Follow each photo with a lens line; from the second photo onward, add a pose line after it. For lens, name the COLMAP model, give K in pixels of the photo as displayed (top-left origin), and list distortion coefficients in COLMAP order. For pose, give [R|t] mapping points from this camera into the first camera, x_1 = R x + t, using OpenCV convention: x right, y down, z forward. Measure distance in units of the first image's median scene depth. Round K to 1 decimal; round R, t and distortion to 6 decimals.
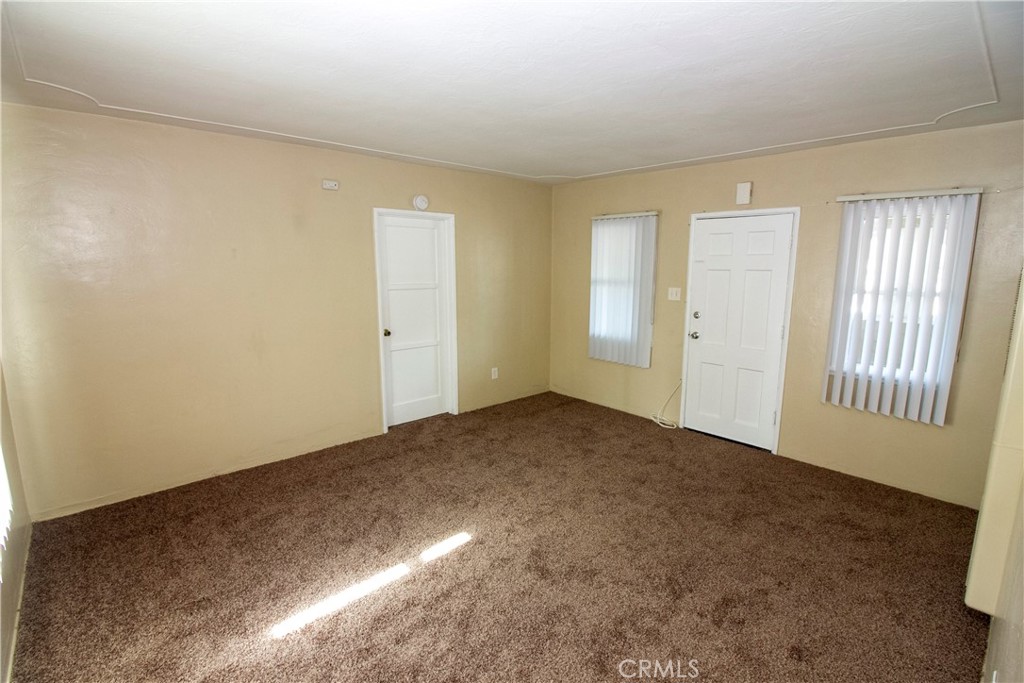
lens RADIAL K [[469.8, 0, 513.4], [0, 469.8, 341.5], [0, 0, 1]] dist [-0.010123, -0.006271]
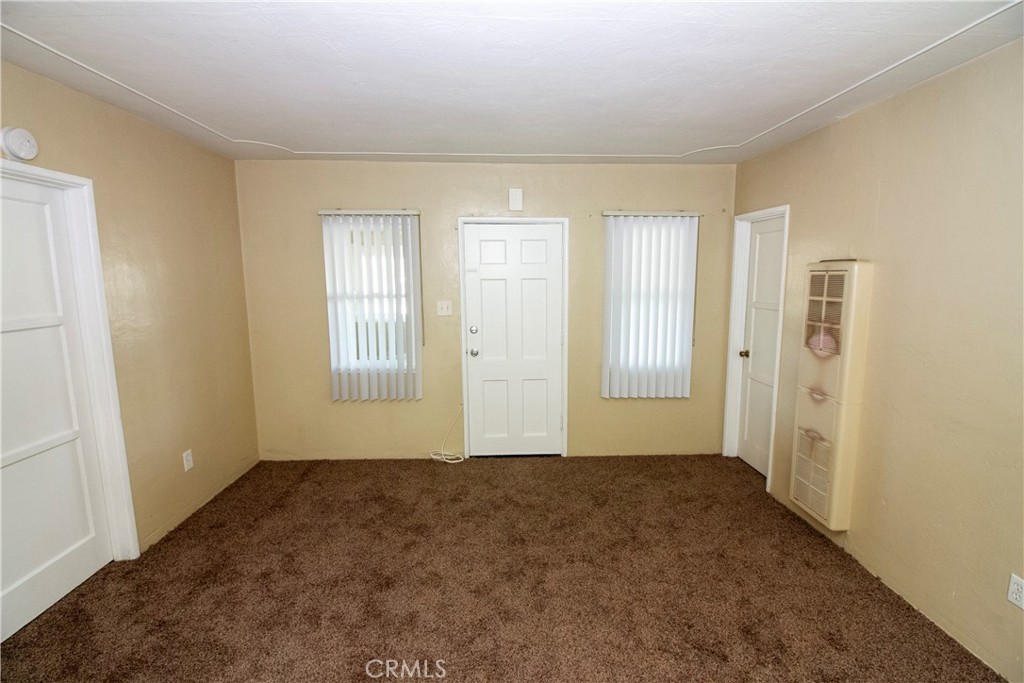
lens RADIAL K [[469.8, 0, 512.0], [0, 469.8, 340.4], [0, 0, 1]] dist [-0.010123, -0.006271]
pose [[0.646571, -0.109723, 0.754922, -0.242582], [0.133910, 0.990561, 0.029280, -0.052564], [-0.751009, 0.082160, 0.655161, 0.355437]]
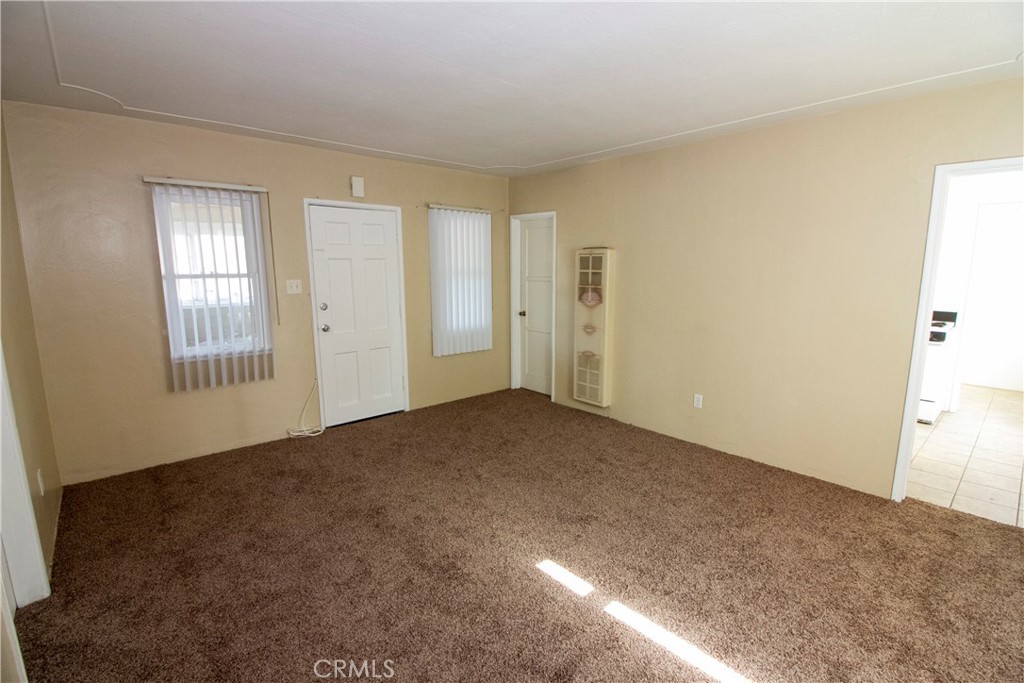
lens RADIAL K [[469.8, 0, 512.2], [0, 469.8, 342.2], [0, 0, 1]] dist [-0.010123, -0.006271]
pose [[0.020670, -0.166379, 0.985845, -0.549046], [0.166958, 0.972784, 0.160674, -0.075237], [-0.985747, 0.161273, 0.047886, 0.587732]]
